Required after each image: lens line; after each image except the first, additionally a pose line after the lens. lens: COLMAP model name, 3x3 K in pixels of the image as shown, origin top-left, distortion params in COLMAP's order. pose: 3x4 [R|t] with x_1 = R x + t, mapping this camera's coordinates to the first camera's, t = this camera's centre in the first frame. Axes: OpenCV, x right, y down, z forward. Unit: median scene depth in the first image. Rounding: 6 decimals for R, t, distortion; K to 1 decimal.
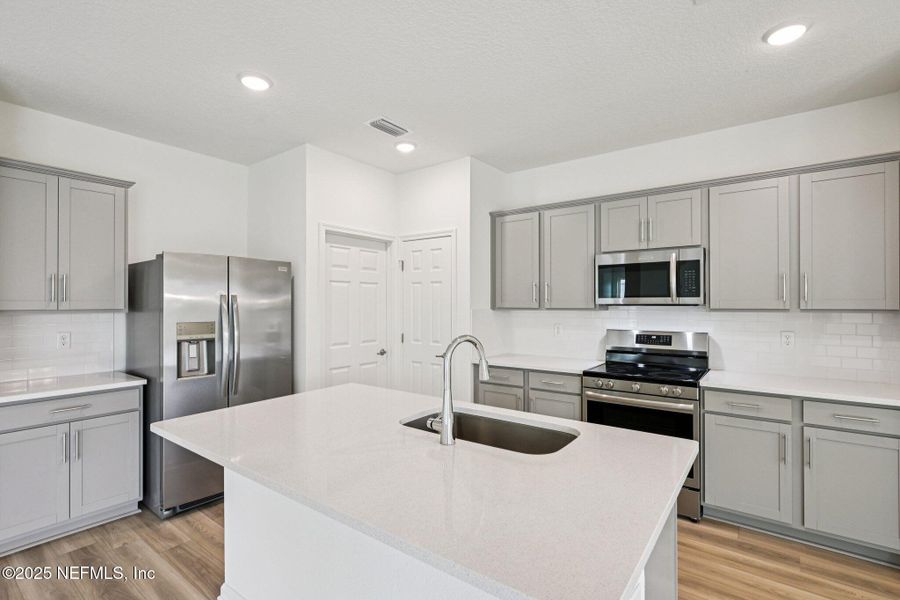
lens RADIAL K [[423.3, 0, 450.0], [0, 423.3, 300.0], [0, 0, 1]] dist [-0.001154, -0.000281]
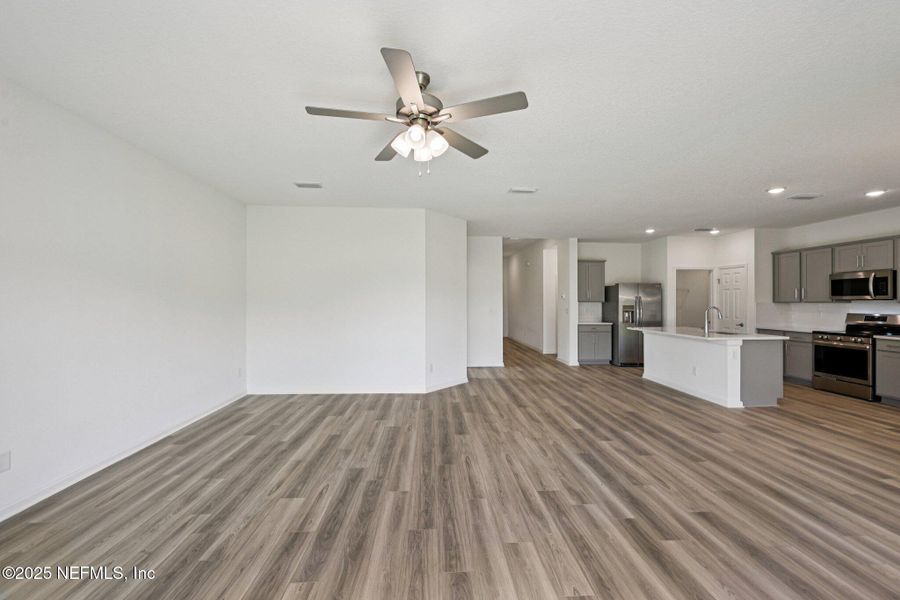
lens RADIAL K [[359.3, 0, 450.0], [0, 359.3, 300.0], [0, 0, 1]] dist [-0.000455, -0.000058]
pose [[0.639136, -0.000807, -0.769093, 0.534506], [0.001827, 0.999998, 0.000469, 0.009413], [0.769091, -0.001705, 0.639136, -1.529300]]
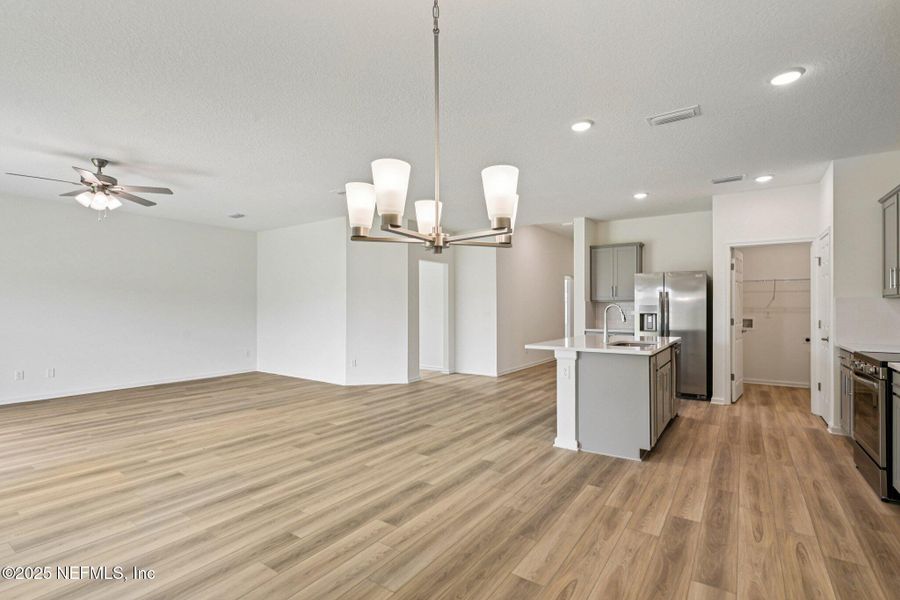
lens RADIAL K [[413.5, 0, 455.1], [0, 413.5, 300.5], [0, 0, 1]] dist [0.001064, 0.000505]
pose [[0.036115, -0.015470, -0.999228, 1.324213], [0.008229, 0.999851, -0.015183, 0.046369], [0.999314, -0.007675, 0.036236, -0.046551]]
